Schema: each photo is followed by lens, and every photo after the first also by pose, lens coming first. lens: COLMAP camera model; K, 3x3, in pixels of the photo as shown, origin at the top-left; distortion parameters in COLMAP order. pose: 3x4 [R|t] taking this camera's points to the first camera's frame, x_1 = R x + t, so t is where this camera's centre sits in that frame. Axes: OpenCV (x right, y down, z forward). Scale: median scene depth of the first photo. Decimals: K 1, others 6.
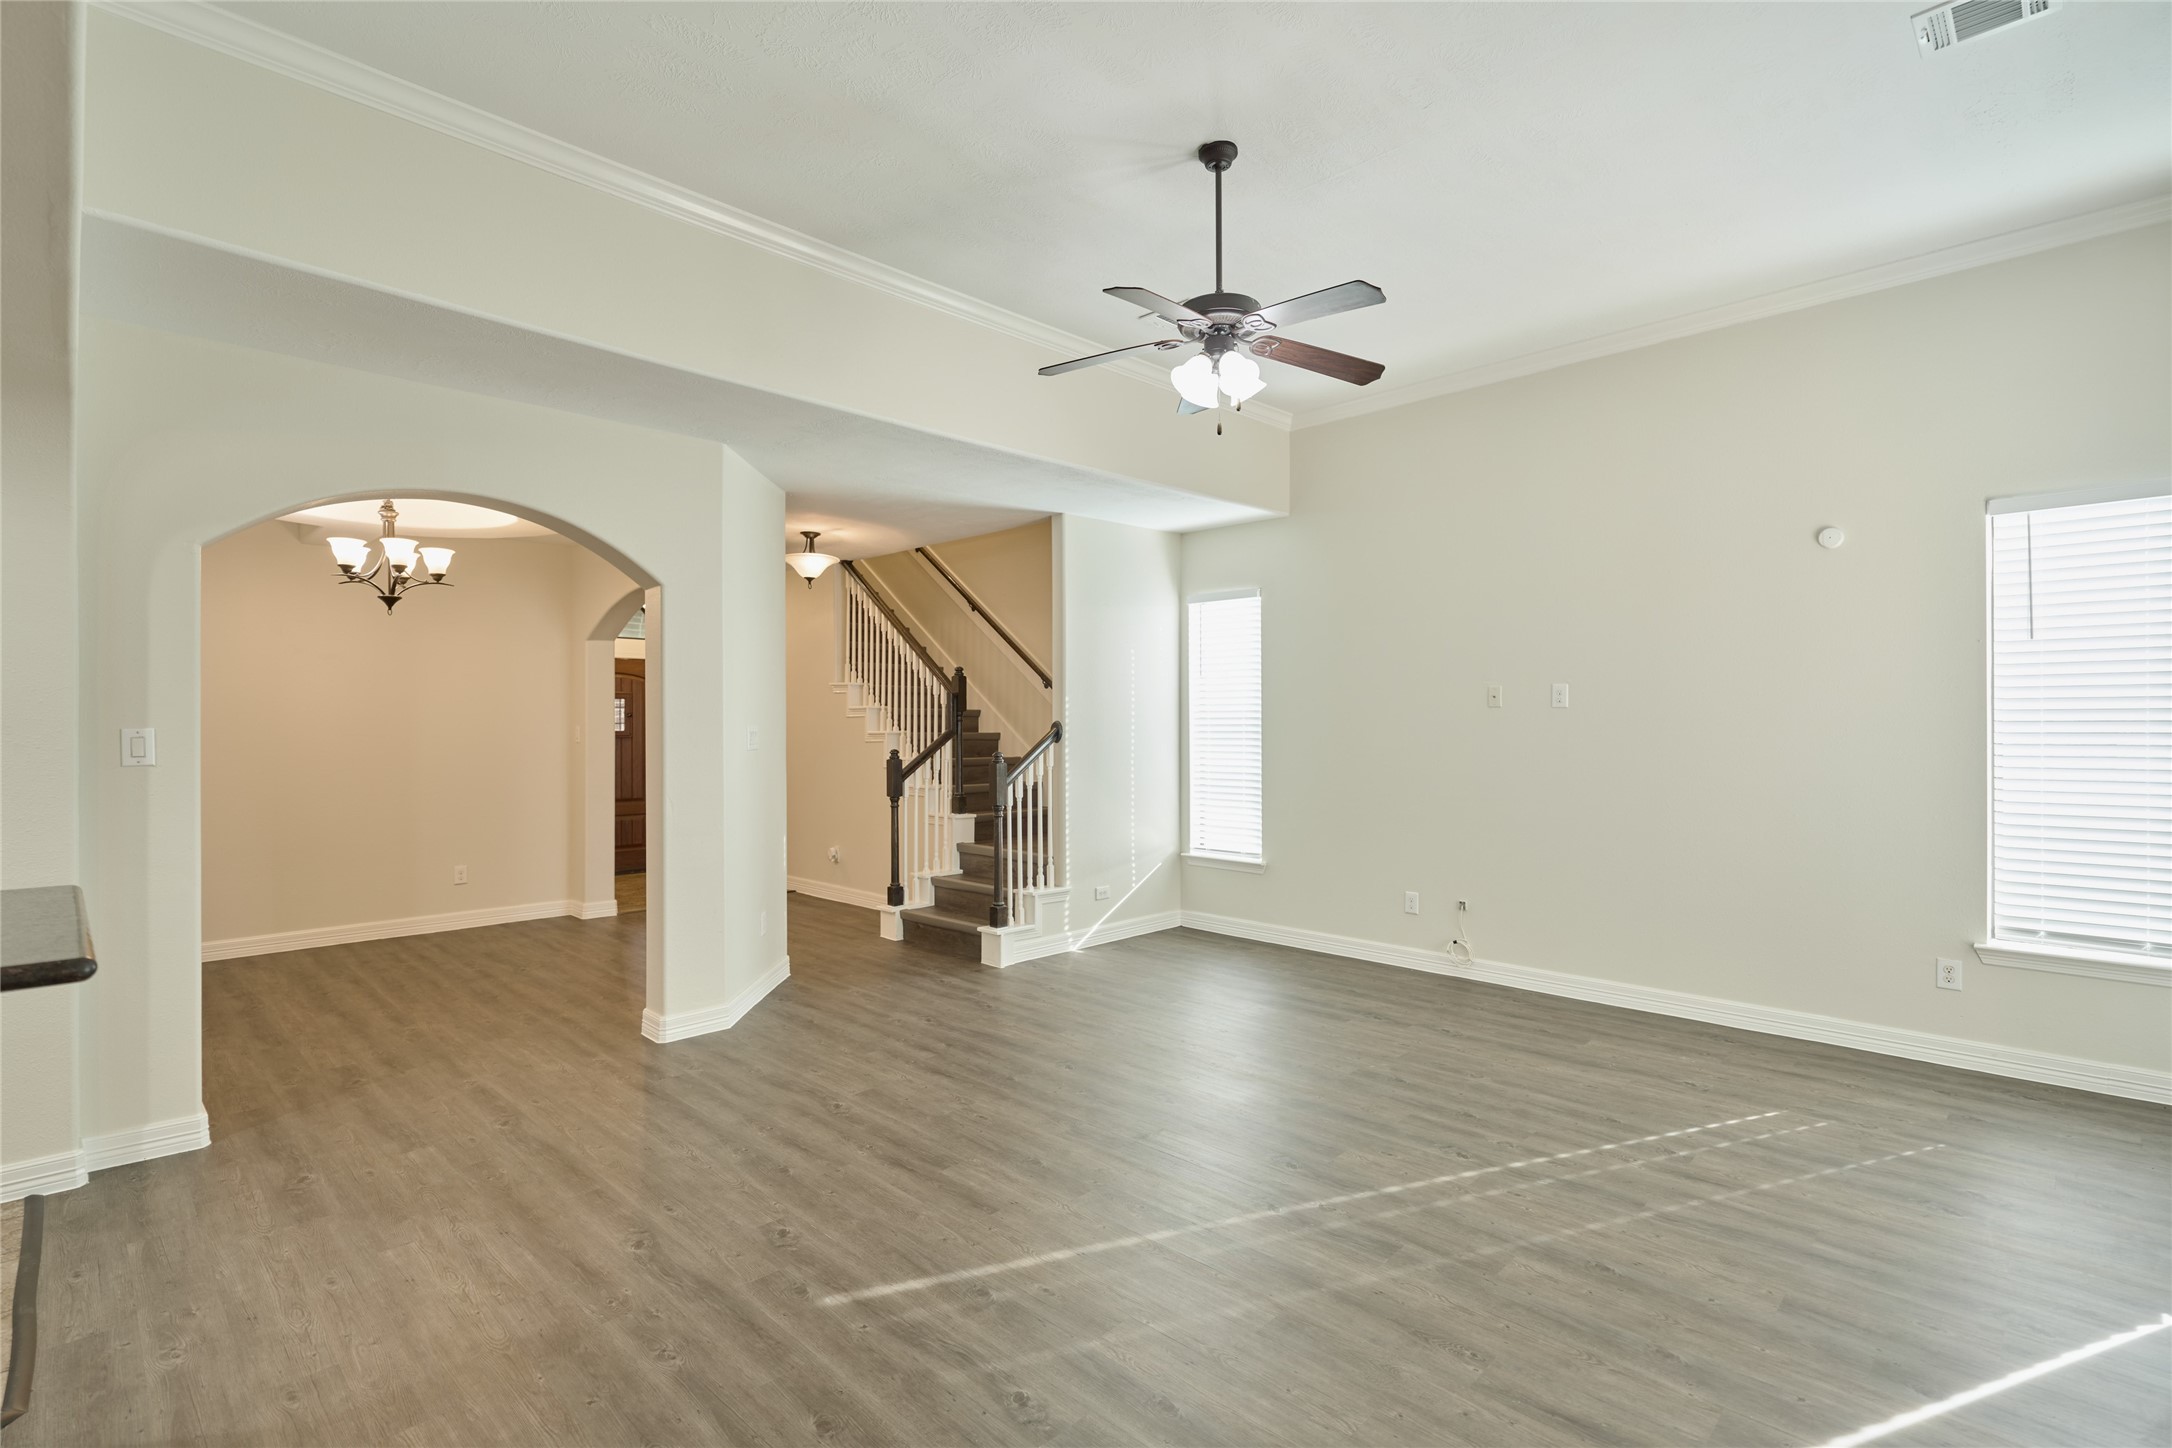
lens RADIAL K [[1011.1, 0, 1086.0], [0, 1011.1, 724.0], [0, 0, 1]] dist [0.000288, -0.000460]
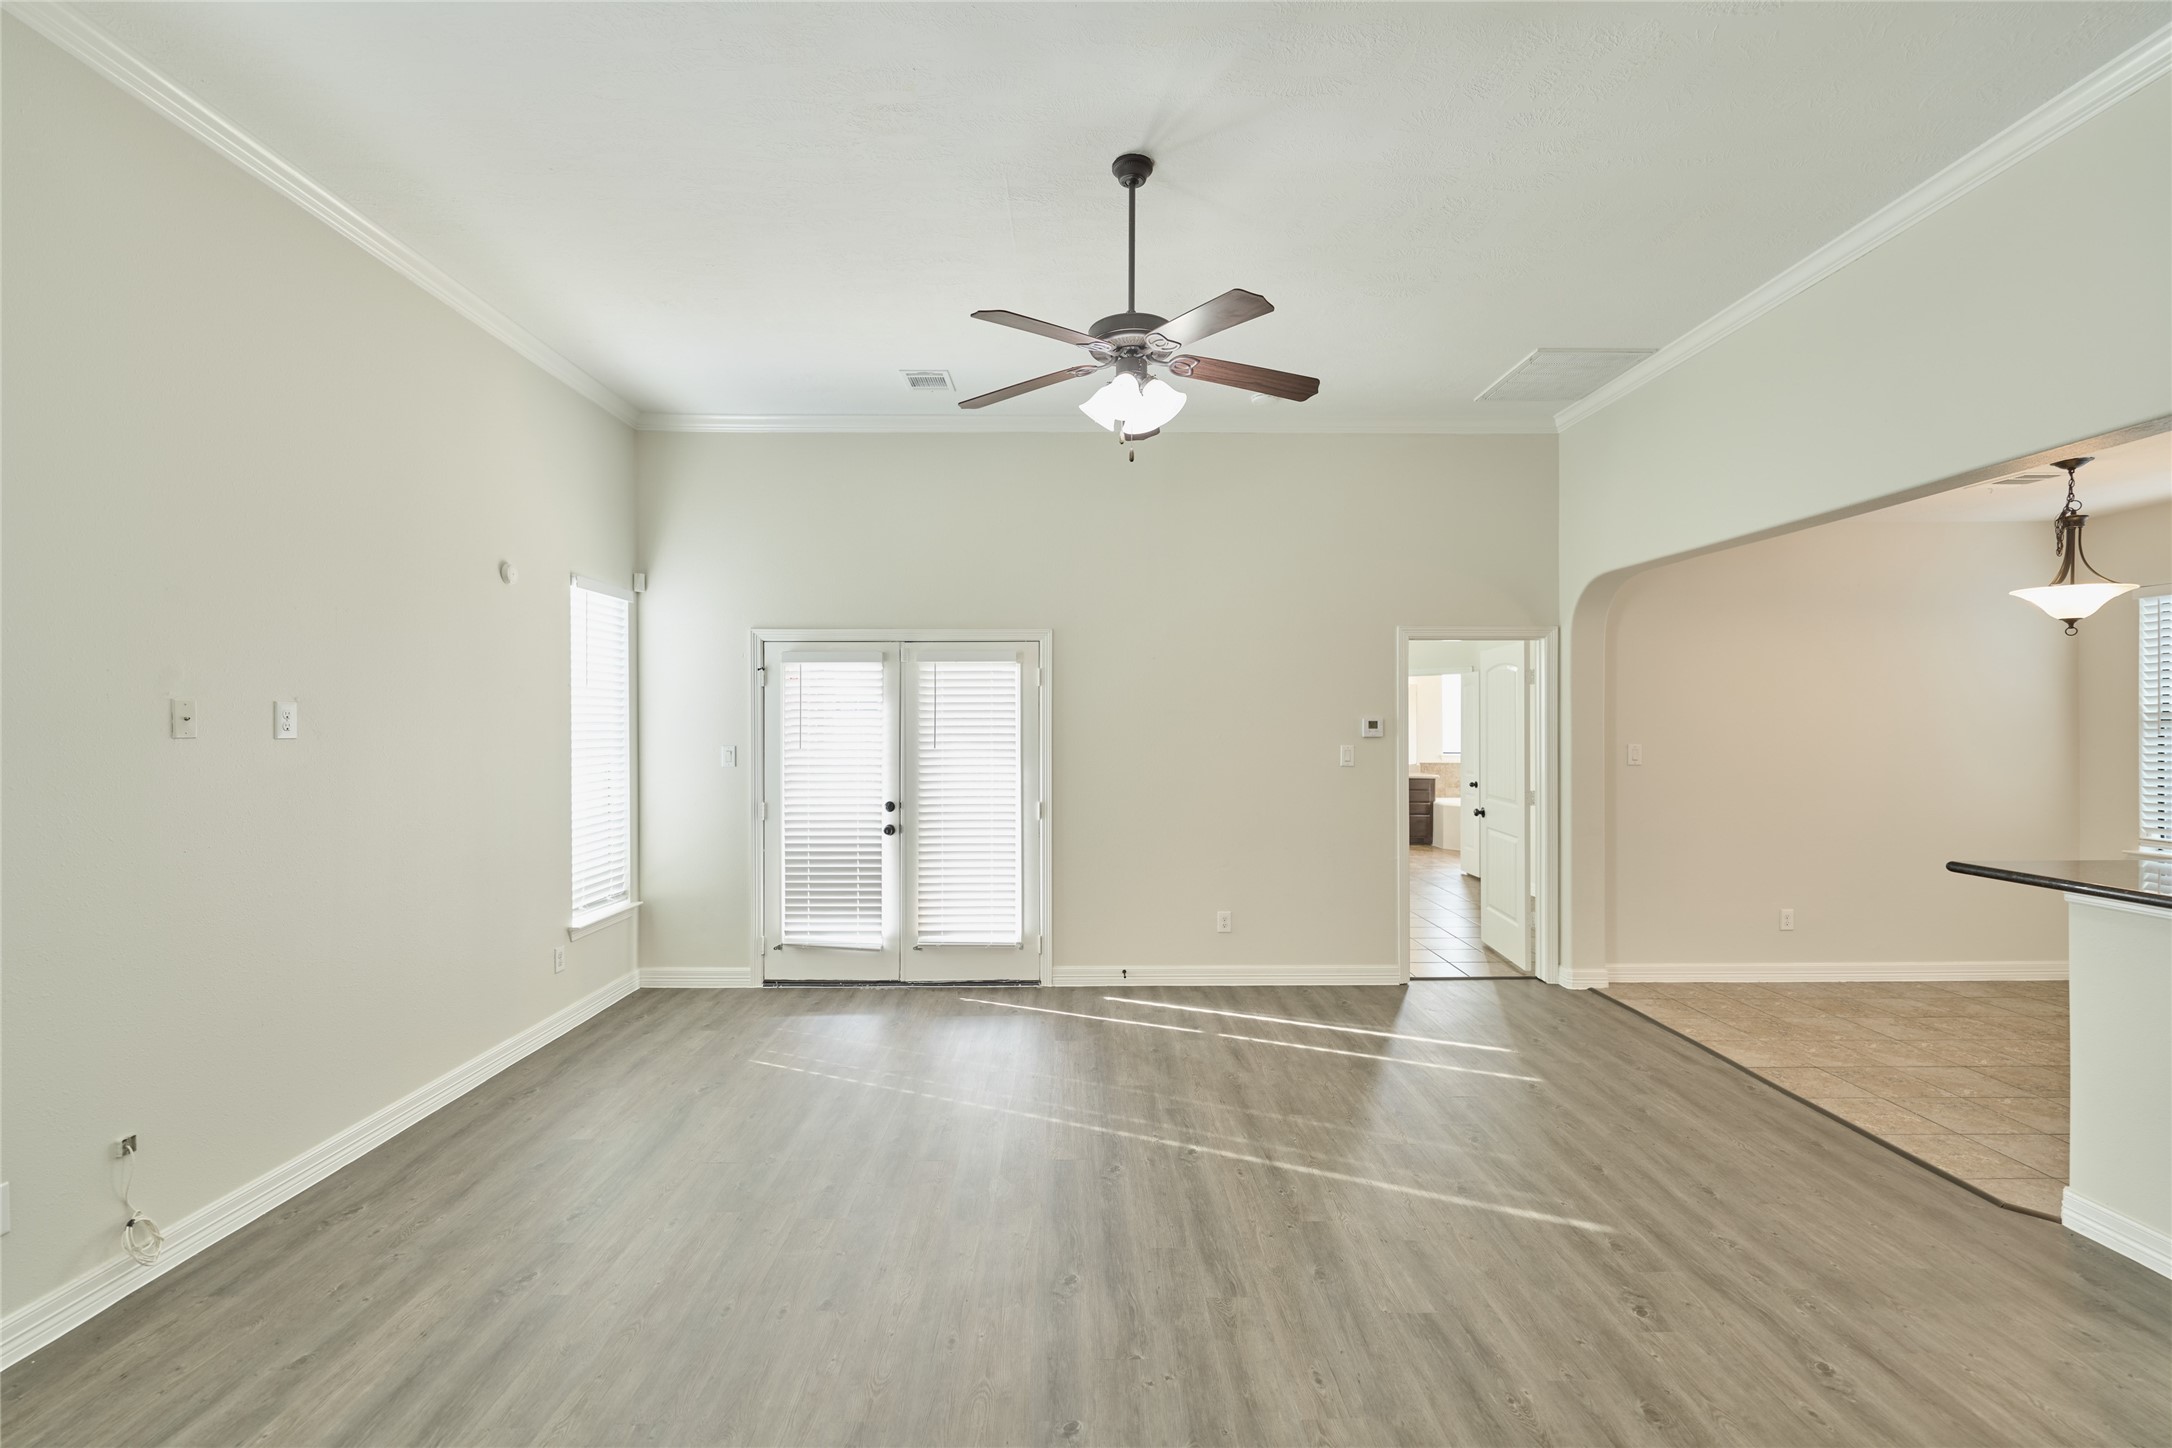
lens RADIAL K [[912.2, 0, 1086.0], [0, 912.2, 724.0], [0, 0, 1]] dist [0.000390, -0.000307]
pose [[-0.711731, 0.001841, 0.702450, -0.446213], [0.001710, 0.999998, -0.000889, -0.038060], [-0.702450, 0.000568, -0.711733, 1.656479]]
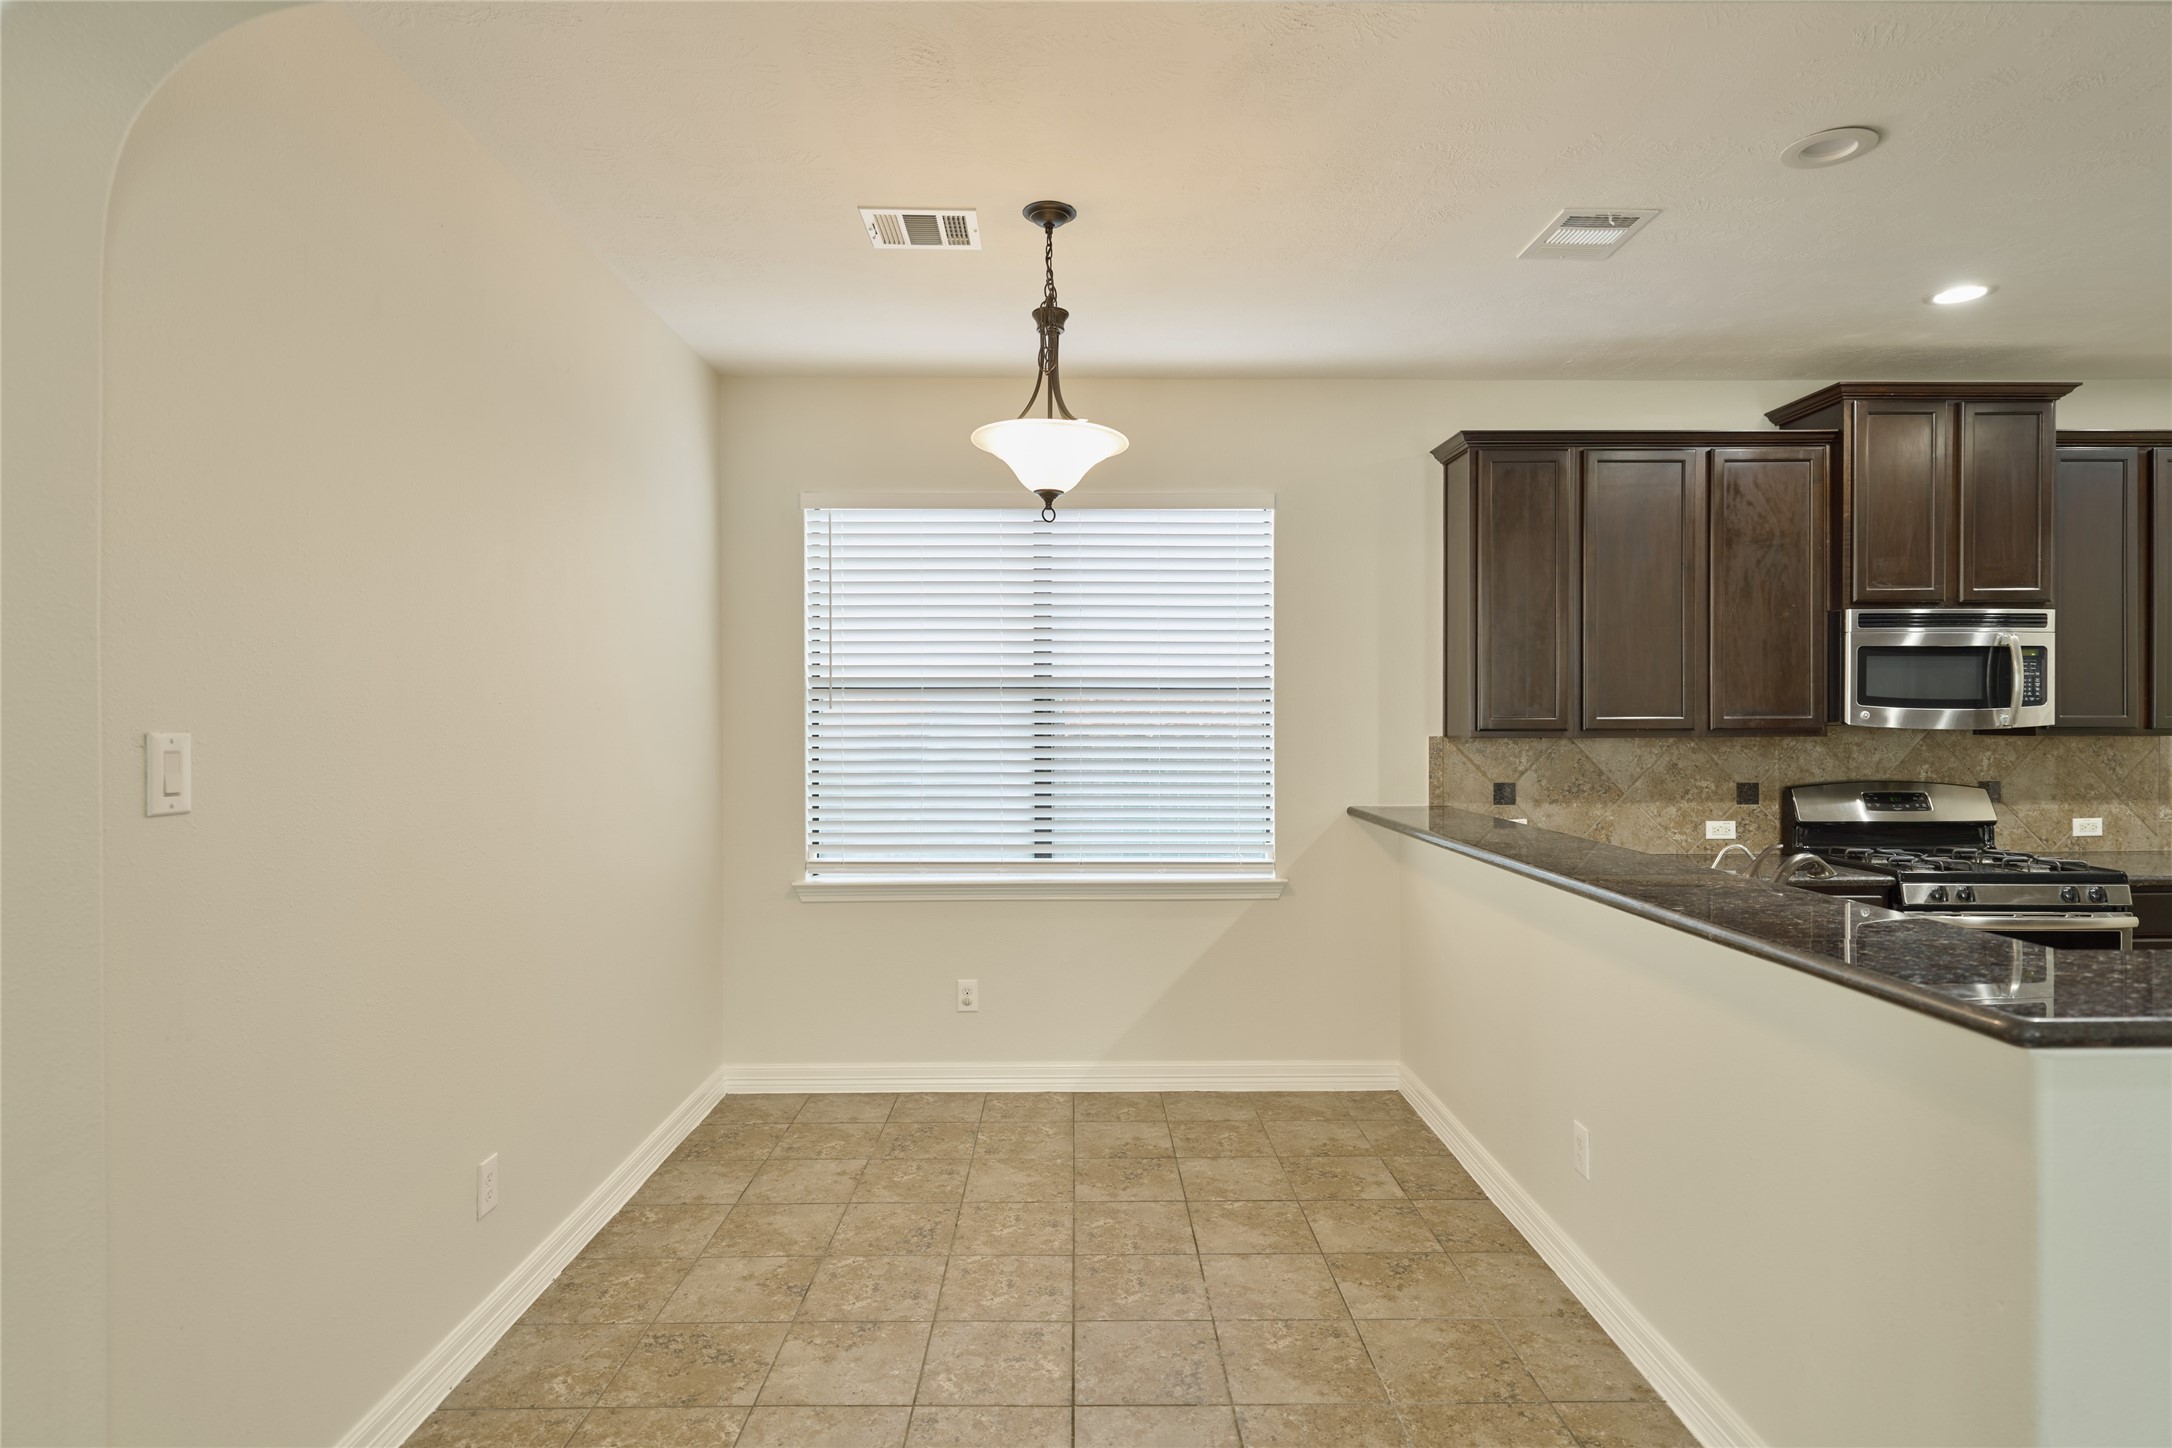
lens RADIAL K [[1144.7, 0, 1086.0], [0, 1144.7, 724.0], [0, 0, 1]] dist [0.000470, 0.000509]
pose [[-0.702842, 0.006768, -0.711314, 0.073662], [0.005795, 0.999976, 0.003789, -0.005006], [0.711322, -0.001459, -0.702865, 0.472222]]
